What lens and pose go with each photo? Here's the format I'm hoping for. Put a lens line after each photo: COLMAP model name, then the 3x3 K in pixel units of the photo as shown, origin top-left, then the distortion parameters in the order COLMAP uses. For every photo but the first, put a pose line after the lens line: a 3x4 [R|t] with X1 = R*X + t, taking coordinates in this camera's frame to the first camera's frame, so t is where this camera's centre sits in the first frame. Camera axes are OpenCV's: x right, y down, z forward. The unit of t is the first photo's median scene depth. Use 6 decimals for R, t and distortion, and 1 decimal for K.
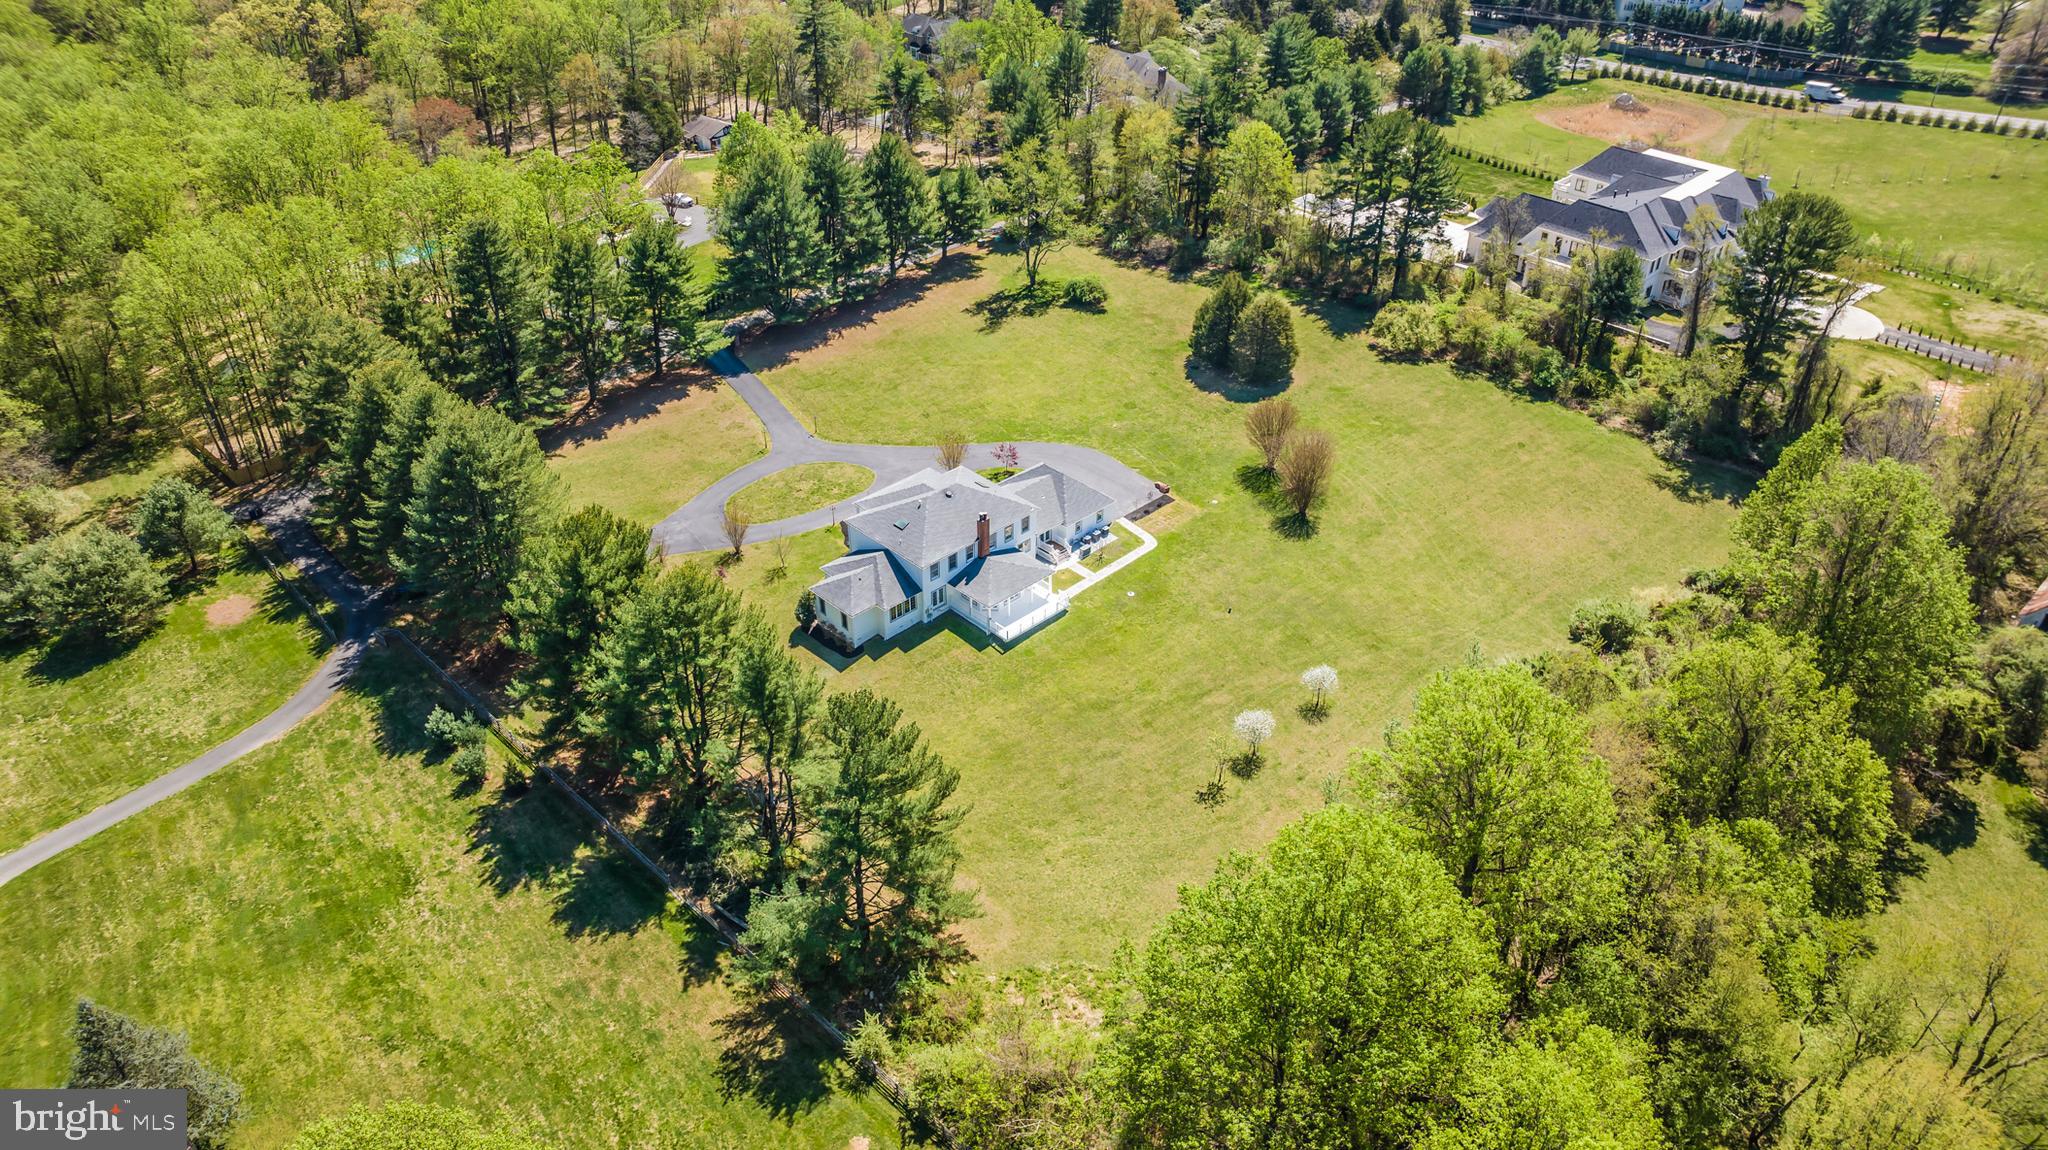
lens RADIAL K [[1445.1, 0, 1030.3], [0, 1445.1, 568.7], [0, 0, 1]] dist [-0.016784, -0.001757]
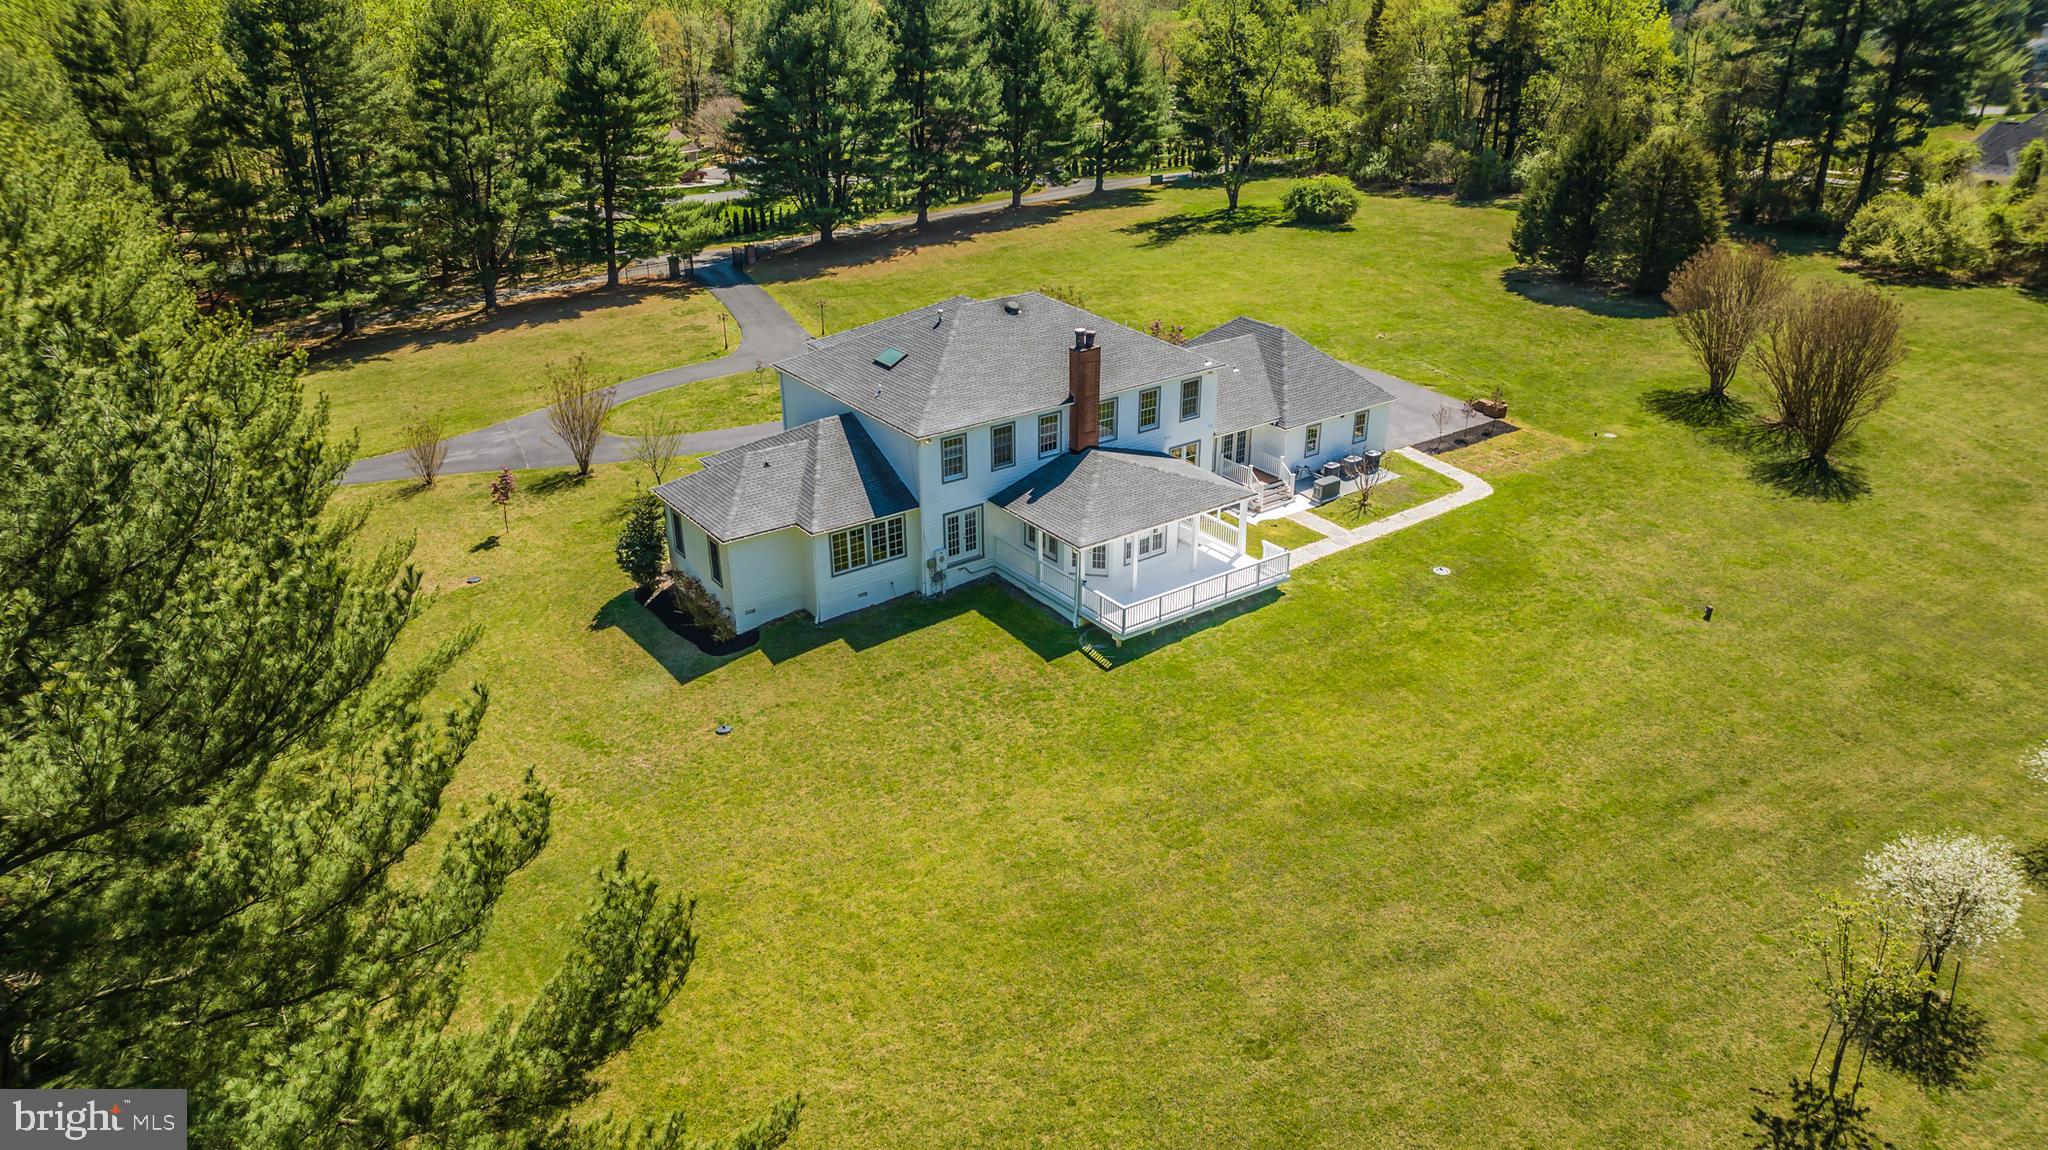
lens RADIAL K [[1445.1, 0, 1030.3], [0, 1445.1, 568.7], [0, 0, 1]] dist [-0.016784, -0.001757]
pose [[0.989694, 0.052069, -0.133395, 0.008502], [-0.072669, 0.985309, -0.154547, 0.081163], [0.123389, 0.162647, 0.978939, 0.543258]]
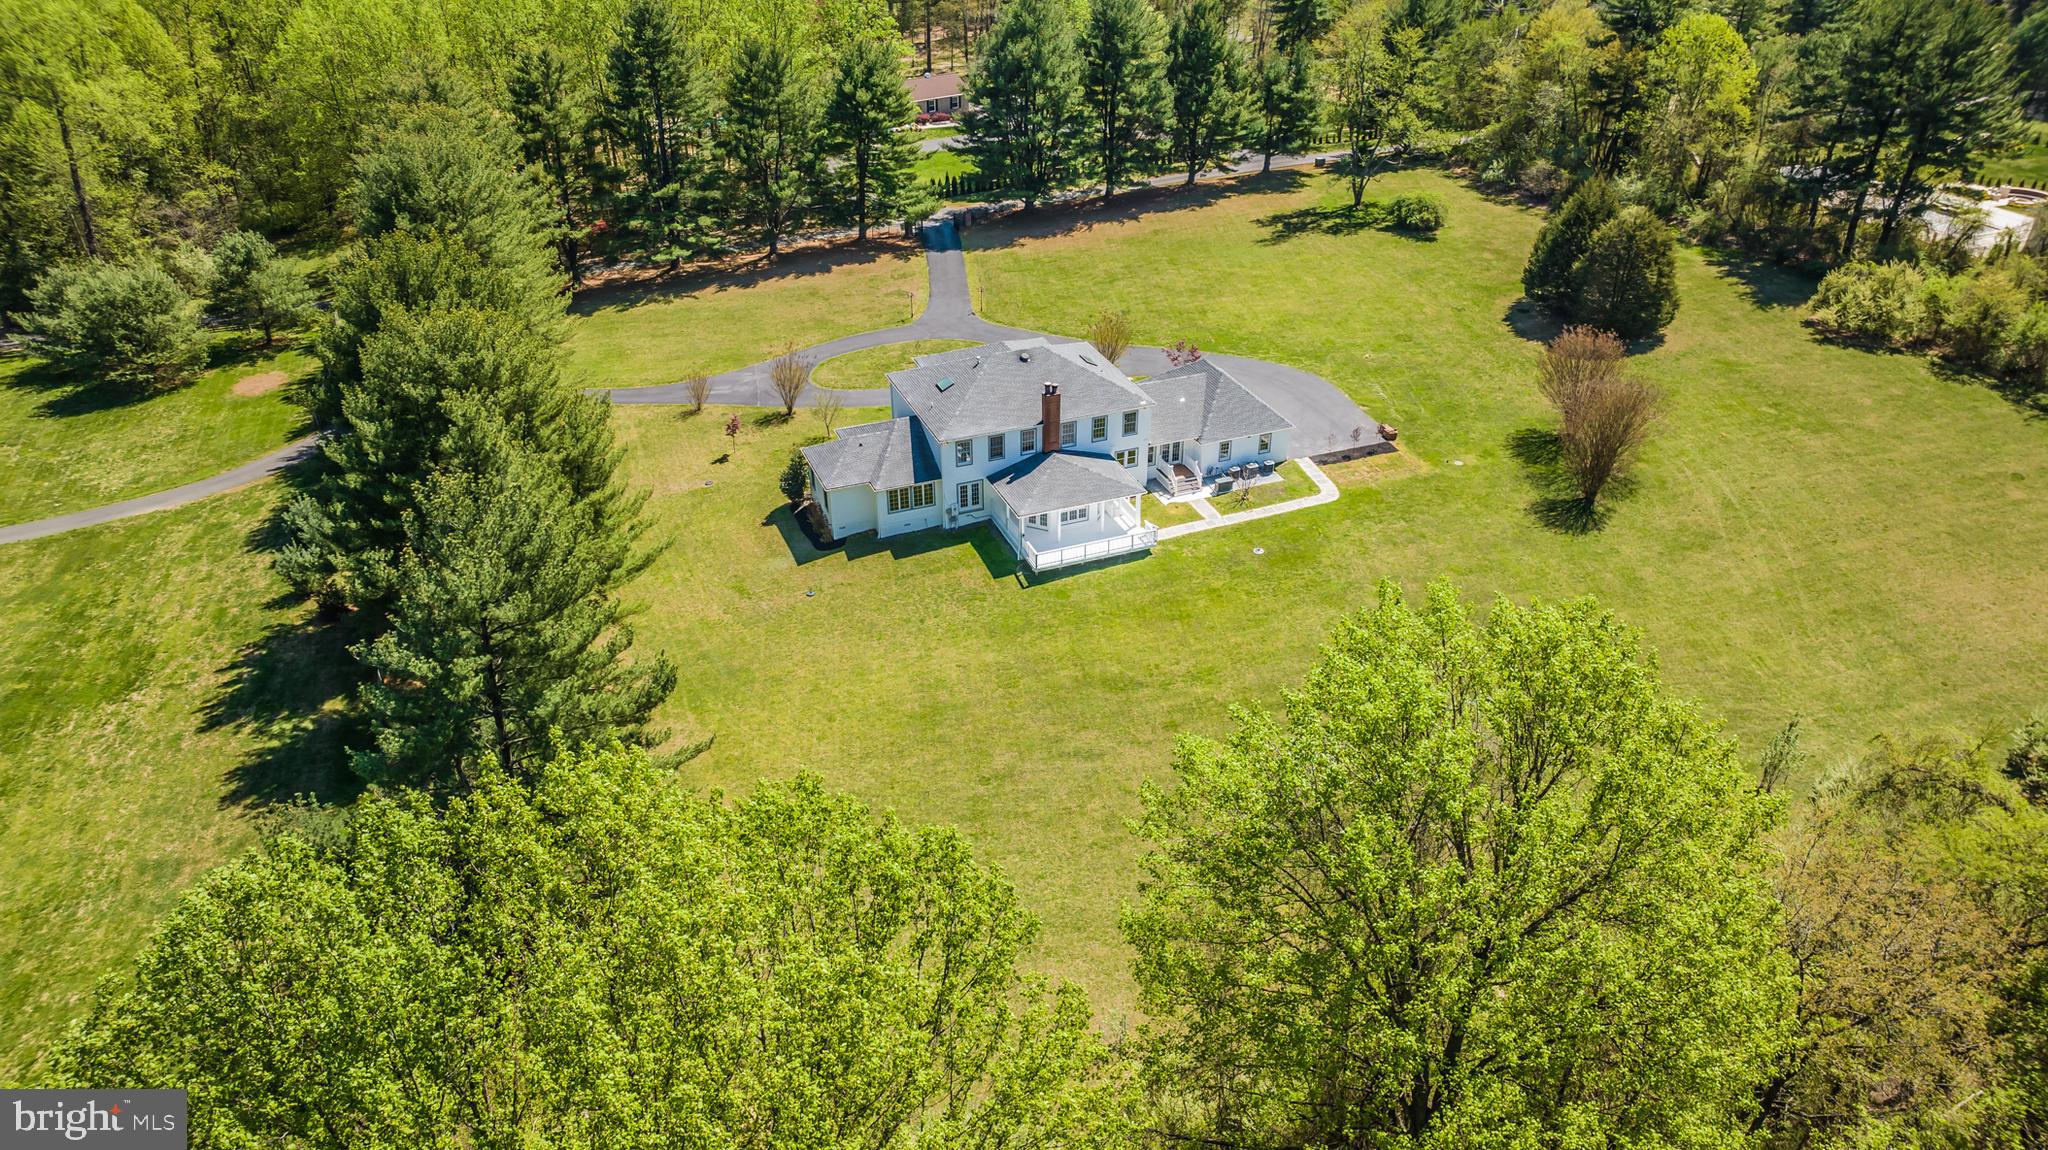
lens RADIAL K [[1447.2, 0, 1032.7], [0, 1447.2, 570.8], [0, 0, 1]] dist [-0.017052, 0.002907]
pose [[0.924728, 0.191655, -0.328857, 0.177540], [-0.207321, 0.978188, -0.012897, 0.051654], [0.319212, 0.080105, 0.944292, 0.321302]]
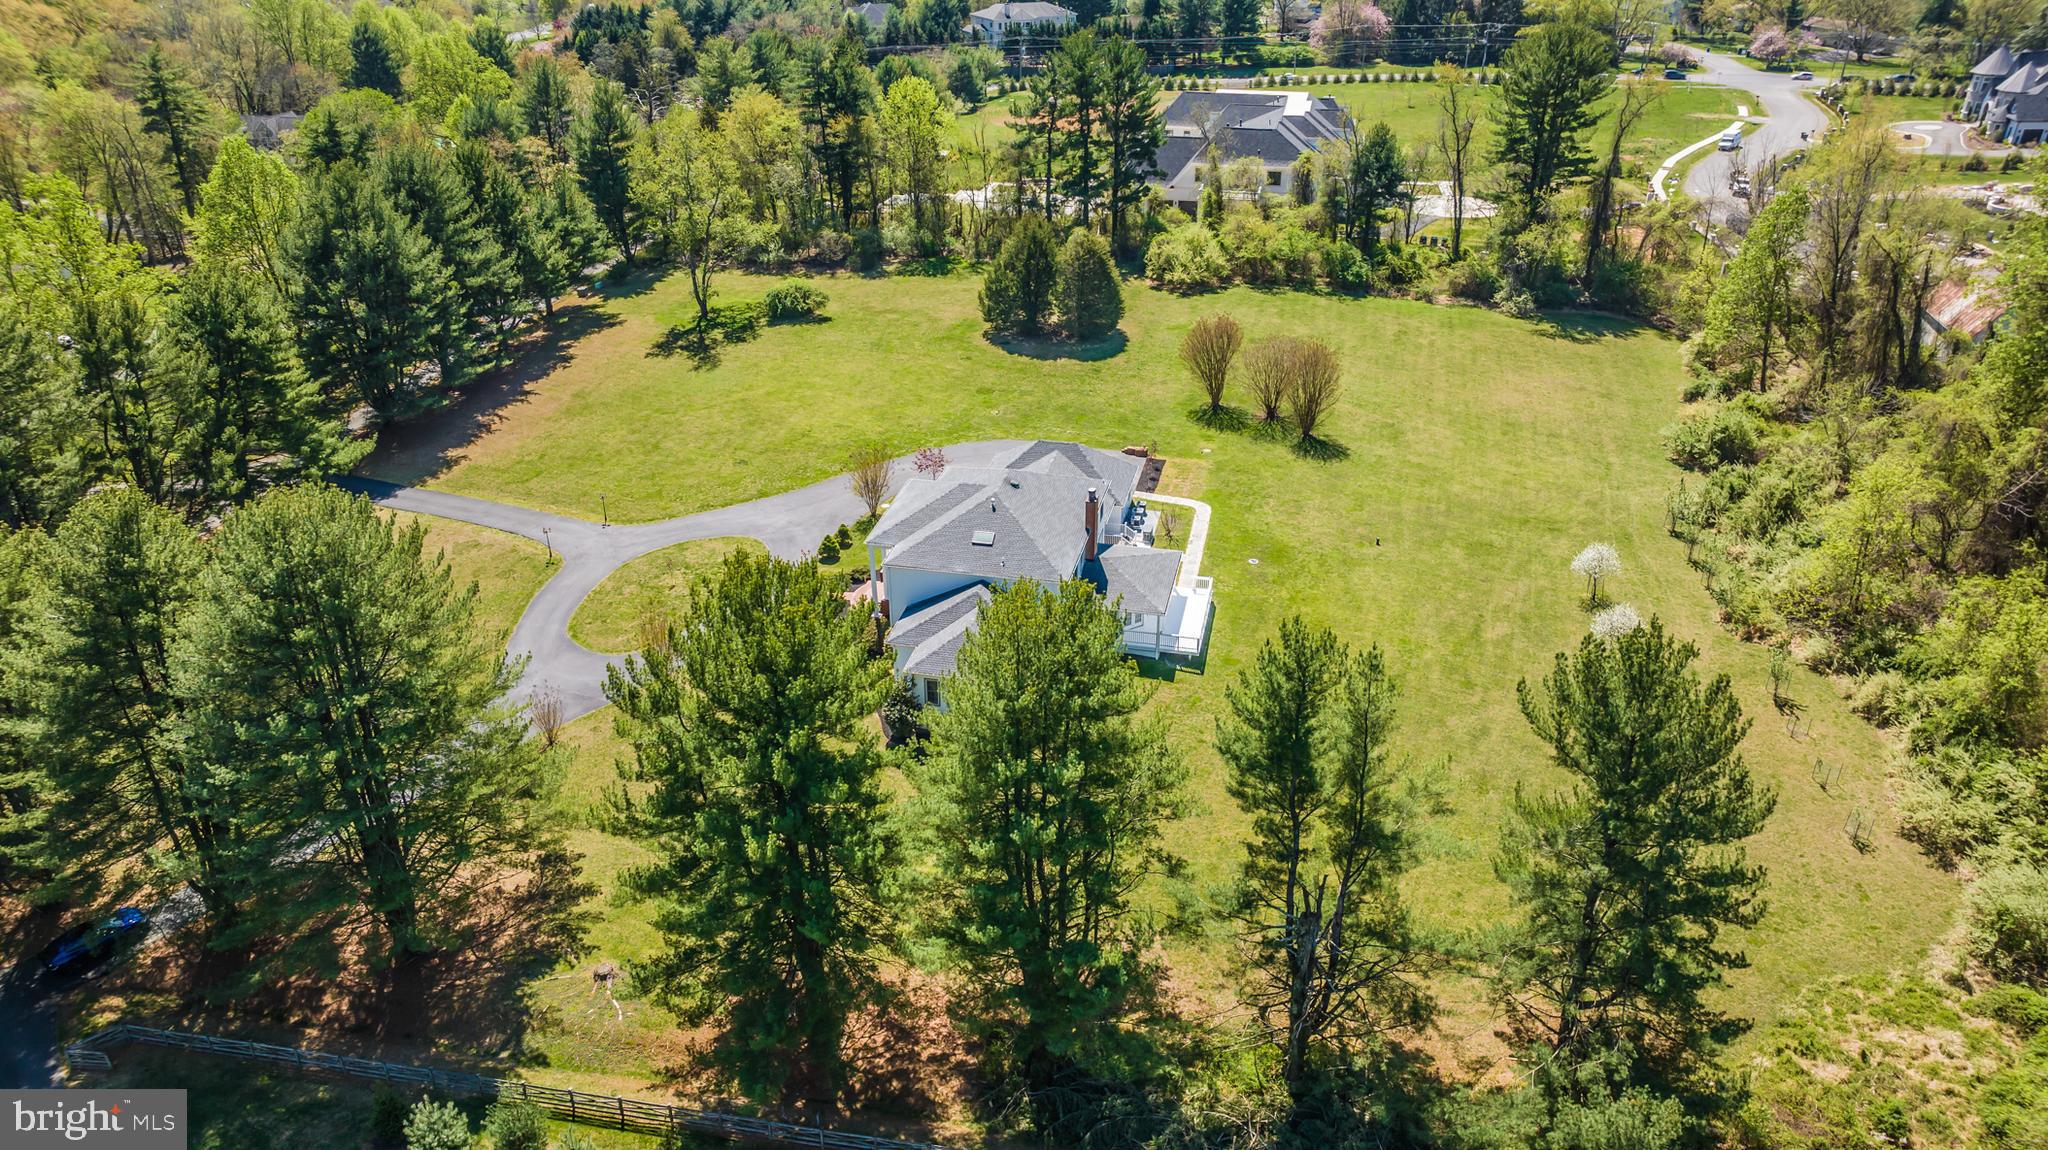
lens RADIAL K [[1443.3, 0, 1029.9], [0, 1443.3, 572.7], [0, 0, 1]] dist [-0.024309, 0.007743]
pose [[0.834032, -0.262830, 0.485089, -0.348531], [0.313208, 0.949378, -0.024120, 0.004657], [-0.454194, 0.172050, 0.874132, 0.386351]]
